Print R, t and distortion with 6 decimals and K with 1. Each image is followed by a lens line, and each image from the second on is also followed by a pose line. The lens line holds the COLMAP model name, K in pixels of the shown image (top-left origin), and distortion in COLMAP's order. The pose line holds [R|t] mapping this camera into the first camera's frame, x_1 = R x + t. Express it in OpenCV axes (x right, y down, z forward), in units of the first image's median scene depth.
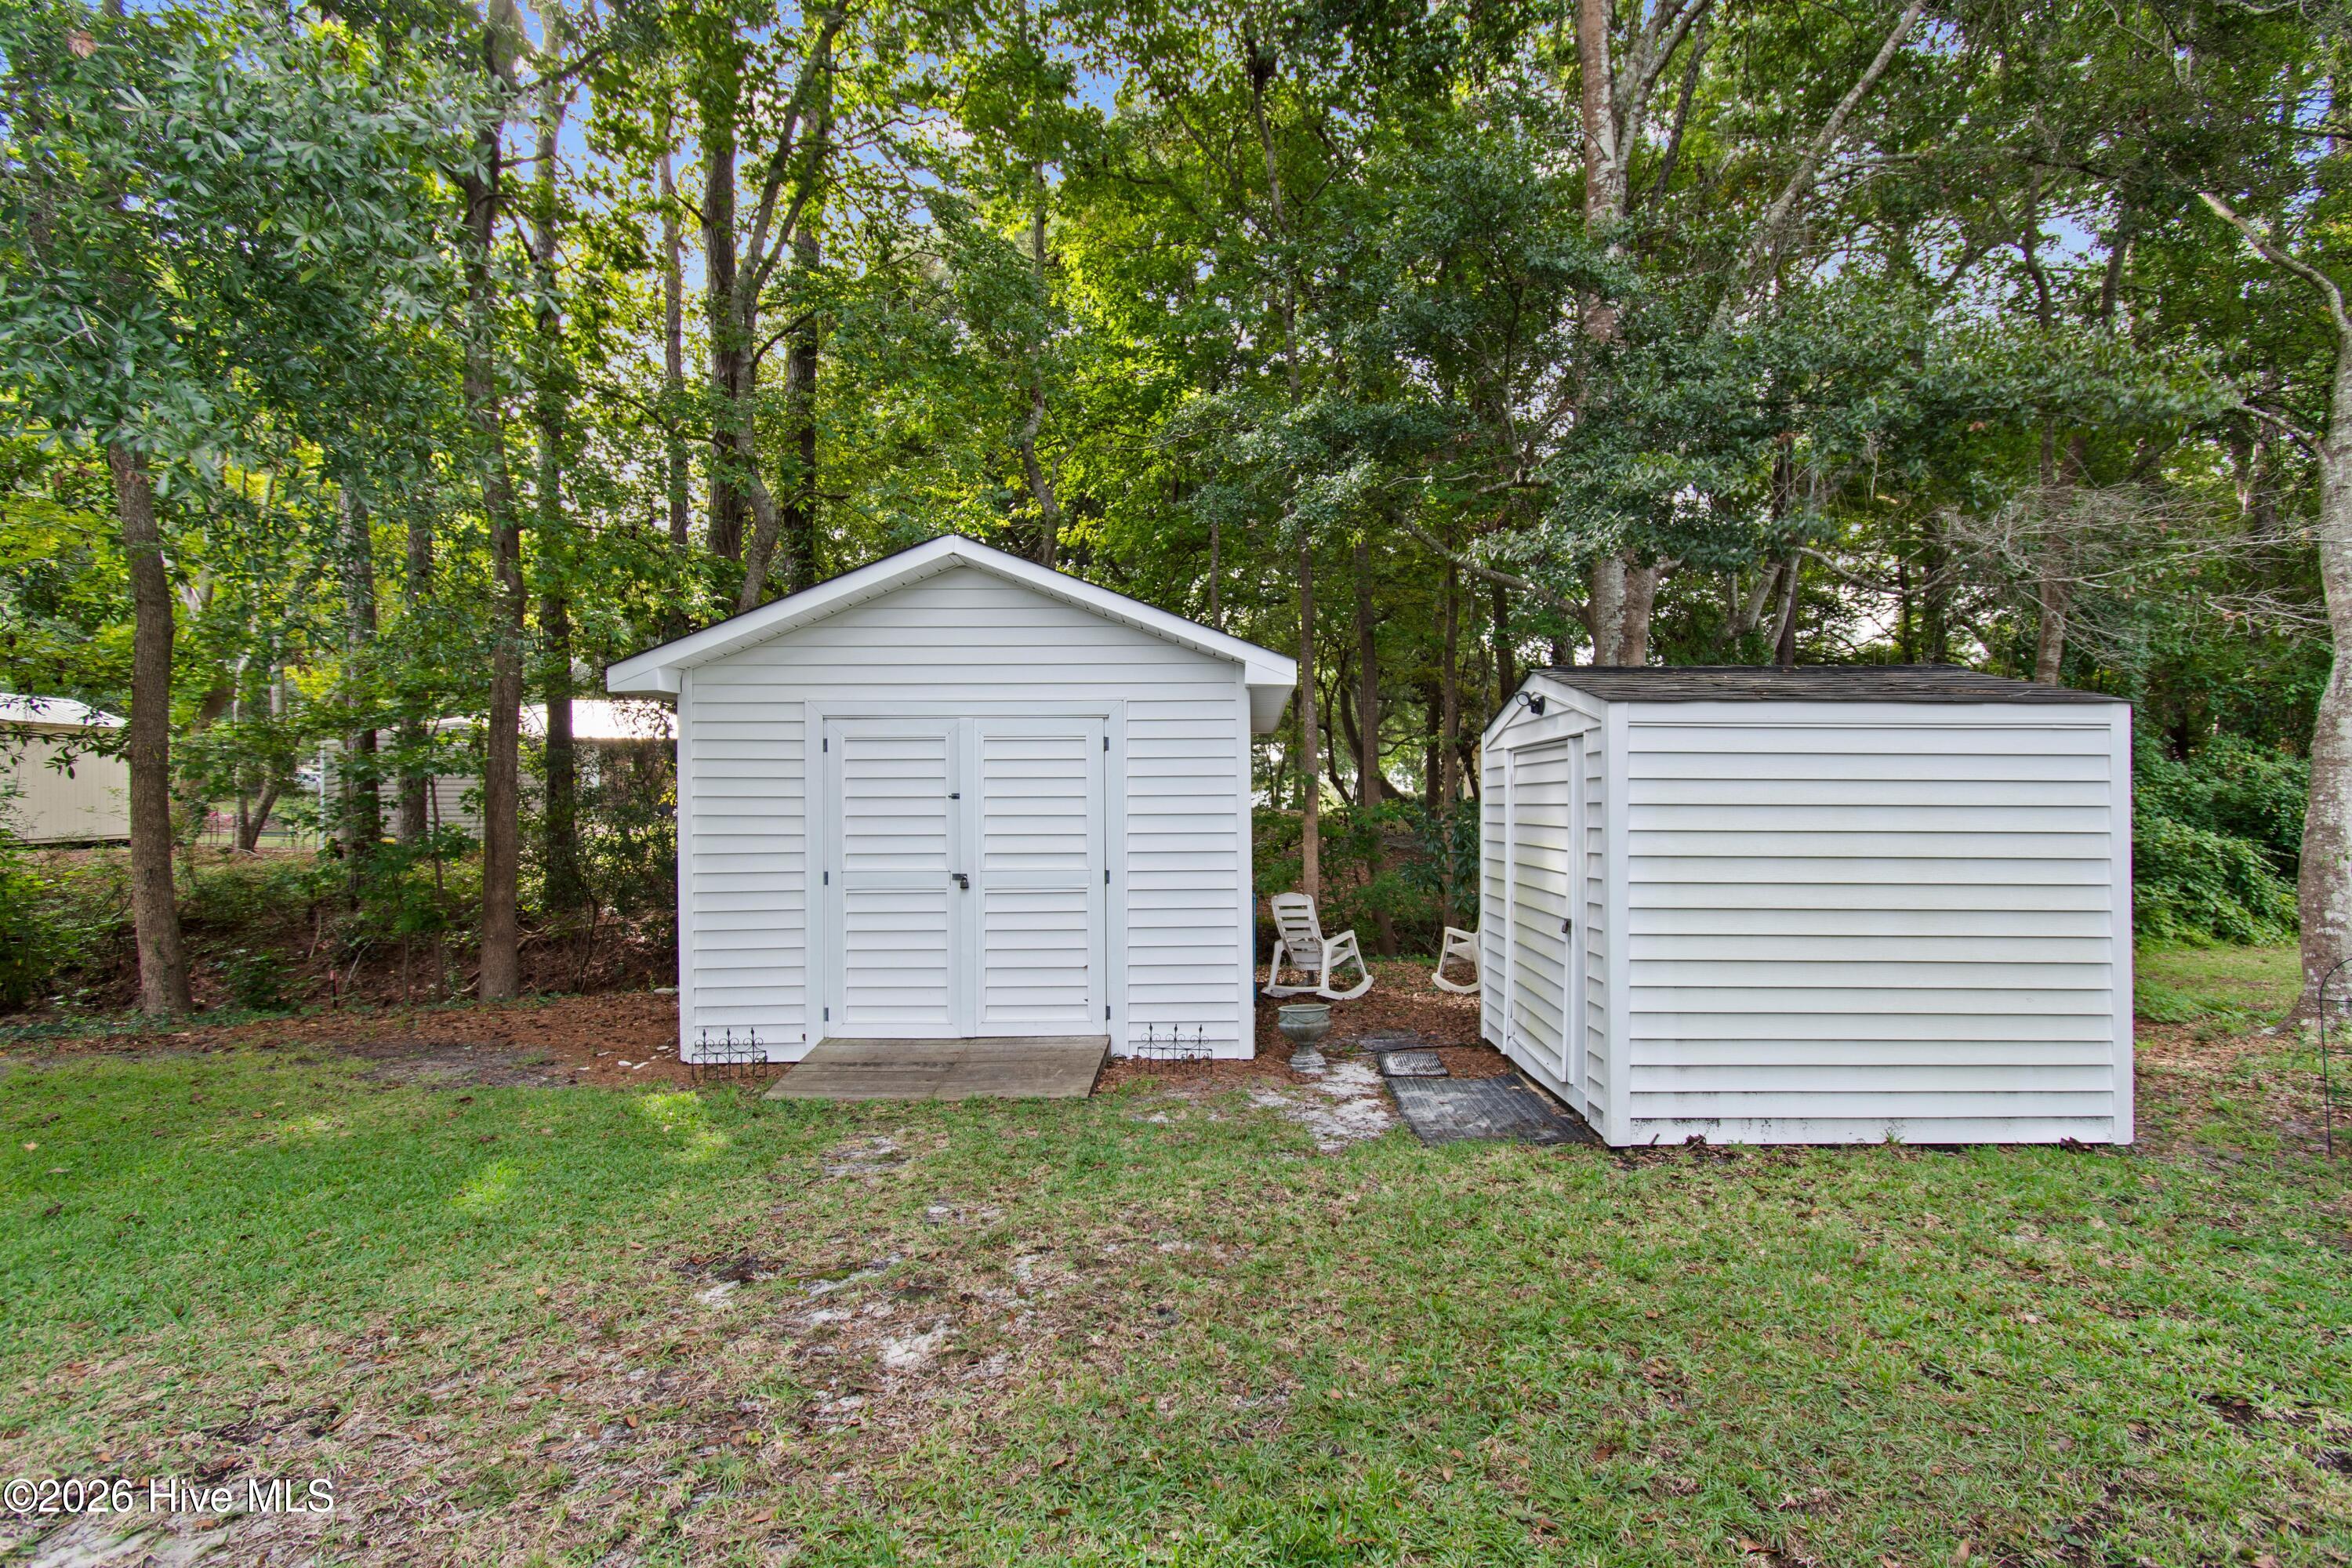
lens RADIAL K [[1052.5, 0, 1194.6], [0, 1052.5, 779.1], [0, 0, 1]] dist [0.005815, -0.002376]
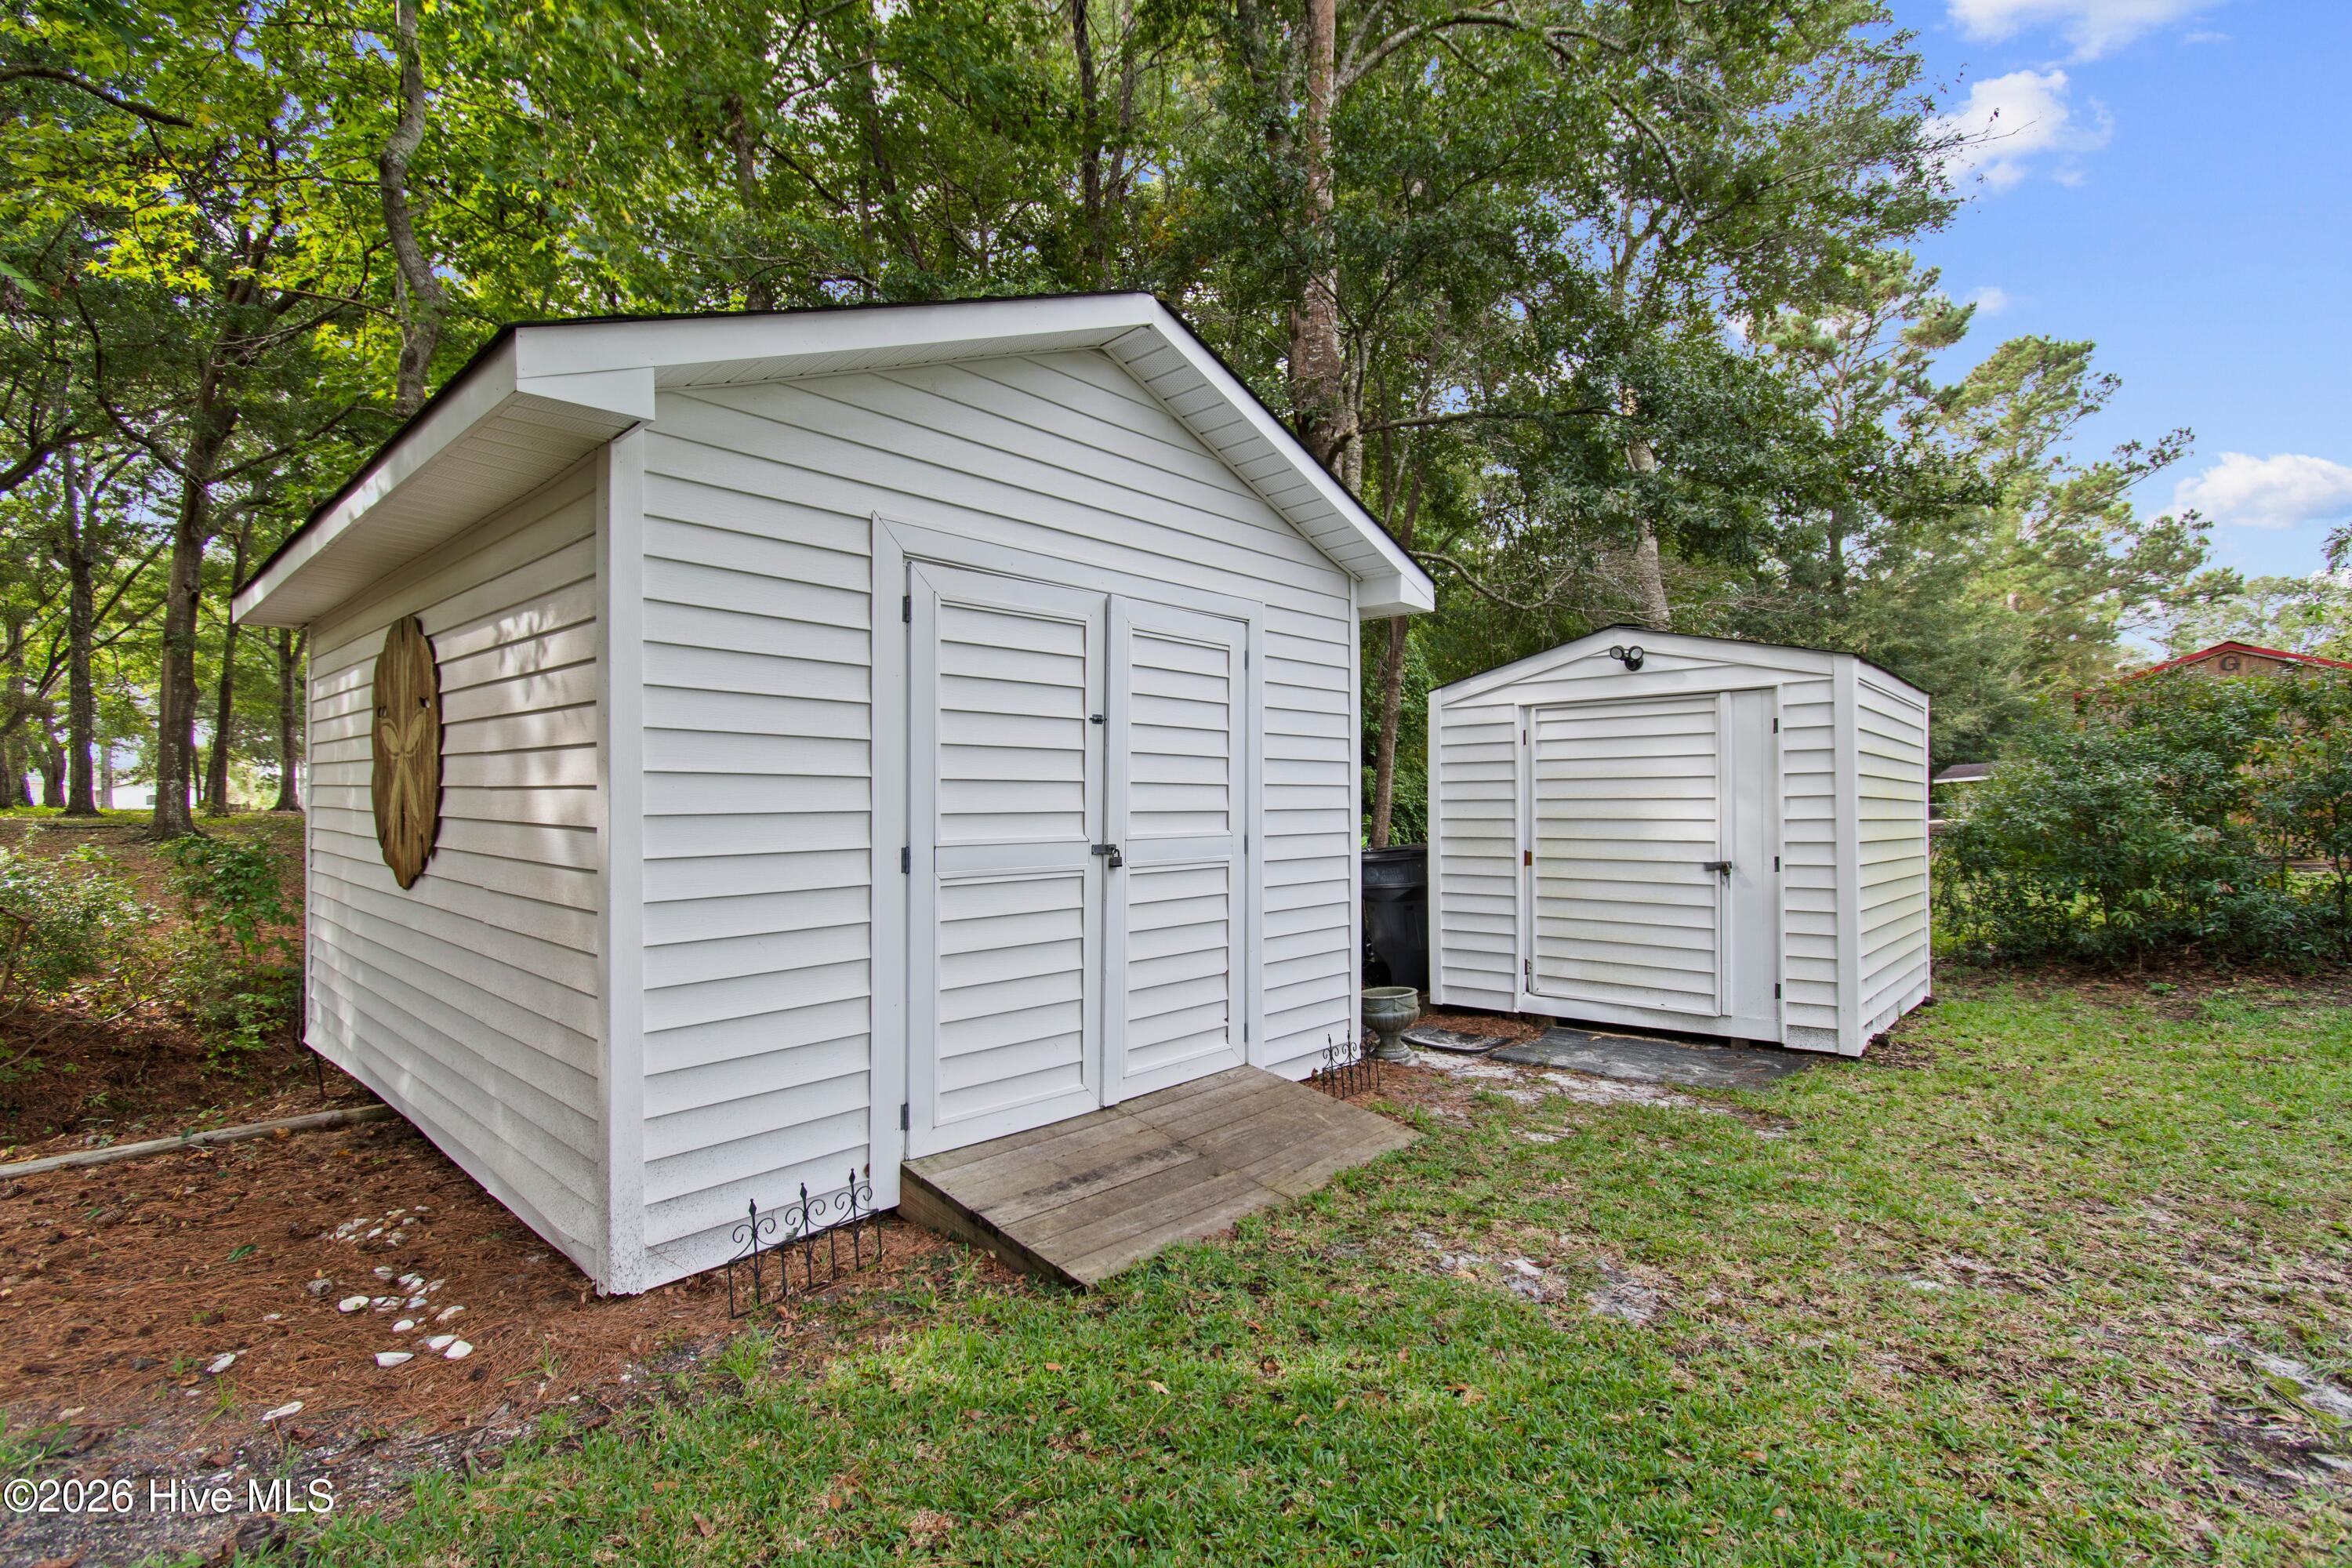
lens RADIAL K [[1052.5, 0, 1181.4], [0, 1052.5, 798.2], [0, 0, 1]] dist [0.005815, -0.002376]
pose [[0.693638, 0.008090, 0.720278, -0.640827], [-0.010012, 0.999949, -0.001589, 0.063177], [-0.720254, -0.006109, 0.693683, 0.537672]]
